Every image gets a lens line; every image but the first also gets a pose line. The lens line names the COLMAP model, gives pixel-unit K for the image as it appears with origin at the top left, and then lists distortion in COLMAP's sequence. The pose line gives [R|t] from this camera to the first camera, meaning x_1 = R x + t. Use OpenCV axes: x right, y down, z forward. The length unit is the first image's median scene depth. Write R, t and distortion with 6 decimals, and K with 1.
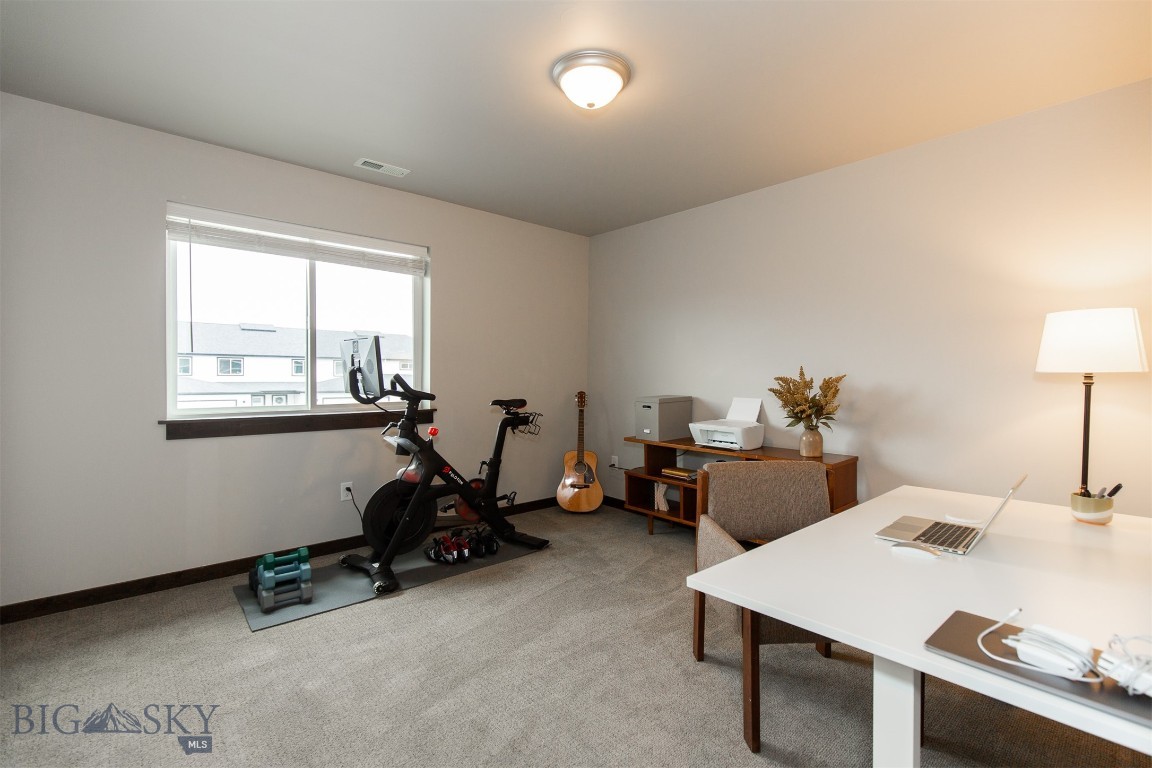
lens RADIAL K [[517.8, 0, 576.2], [0, 517.8, 385.5], [0, 0, 1]] dist [0.007842, -0.000512]
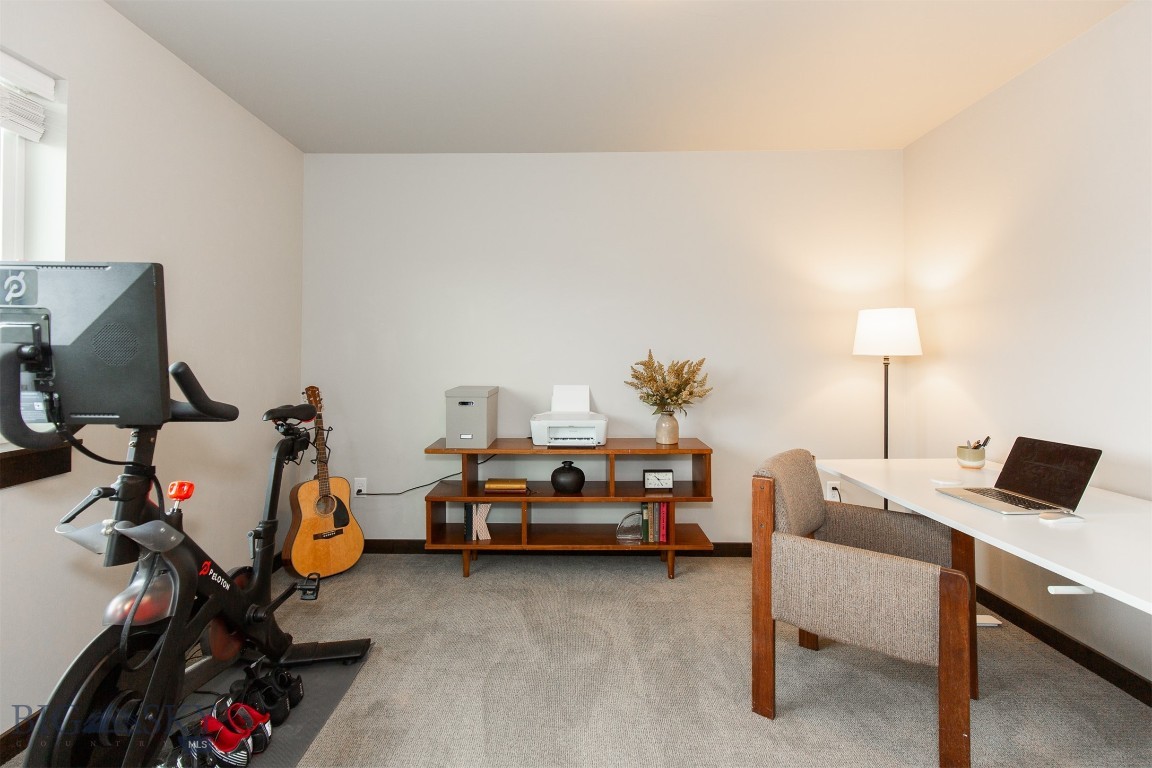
lens RADIAL K [[552.8, 0, 573.8], [0, 552.8, 355.1], [0, 0, 1]] dist [0.010493, -0.000041]
pose [[0.671773, -0.003533, 0.740749, -0.368114], [0.019391, 0.999730, -0.012817, -0.014257], [-0.740503, 0.022974, 0.671660, 0.390683]]
